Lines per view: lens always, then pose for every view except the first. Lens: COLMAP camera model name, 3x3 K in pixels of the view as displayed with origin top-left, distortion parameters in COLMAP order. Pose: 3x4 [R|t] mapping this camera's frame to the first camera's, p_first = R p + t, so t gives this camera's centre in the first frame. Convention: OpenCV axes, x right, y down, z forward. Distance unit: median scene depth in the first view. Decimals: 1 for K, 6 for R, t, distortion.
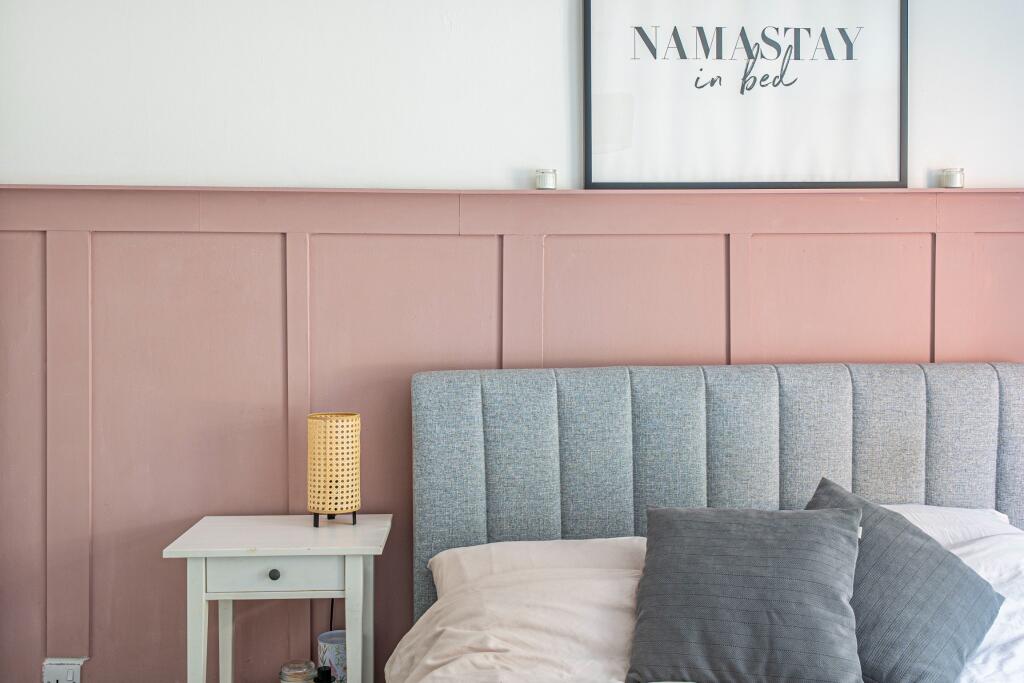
lens RADIAL K [[1000.4, 0, 501.2], [0, 1000.4, 341.6], [0, 0, 1]] dist [0.017986, -0.003582]
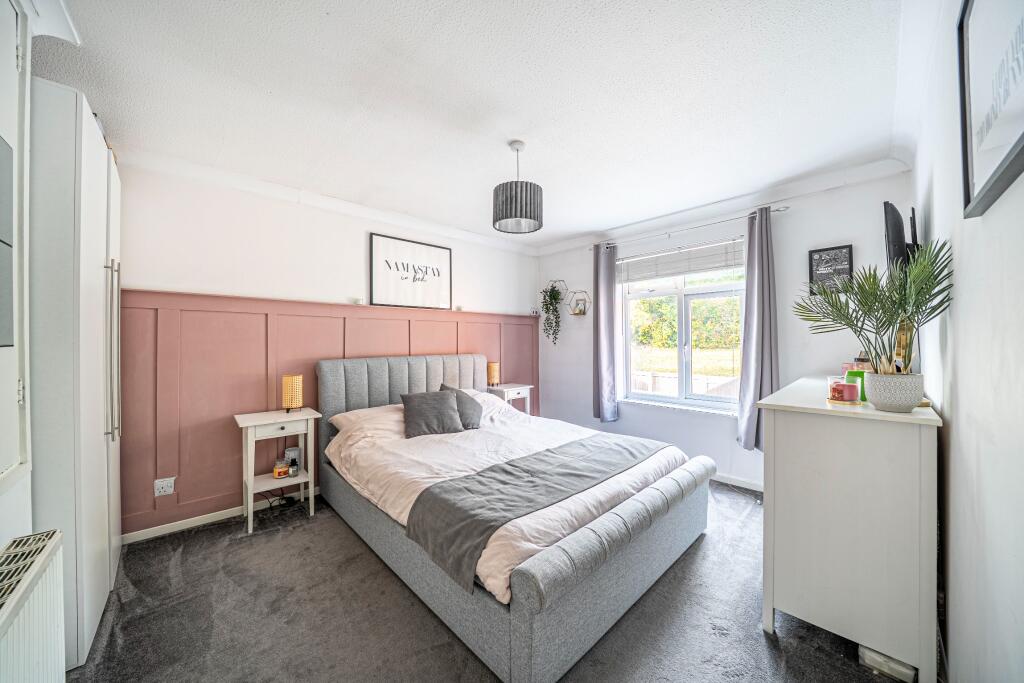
lens RADIAL K [[356.2, 0, 508.9], [0, 356.2, 340.4], [0, 0, 1]] dist [-0.020946, 0.002023]
pose [[0.763171, 0.004115, 0.646184, -0.345779], [0.004807, 0.999916, -0.012046, -0.016004], [-0.646179, 0.012299, 0.763087, -0.230897]]
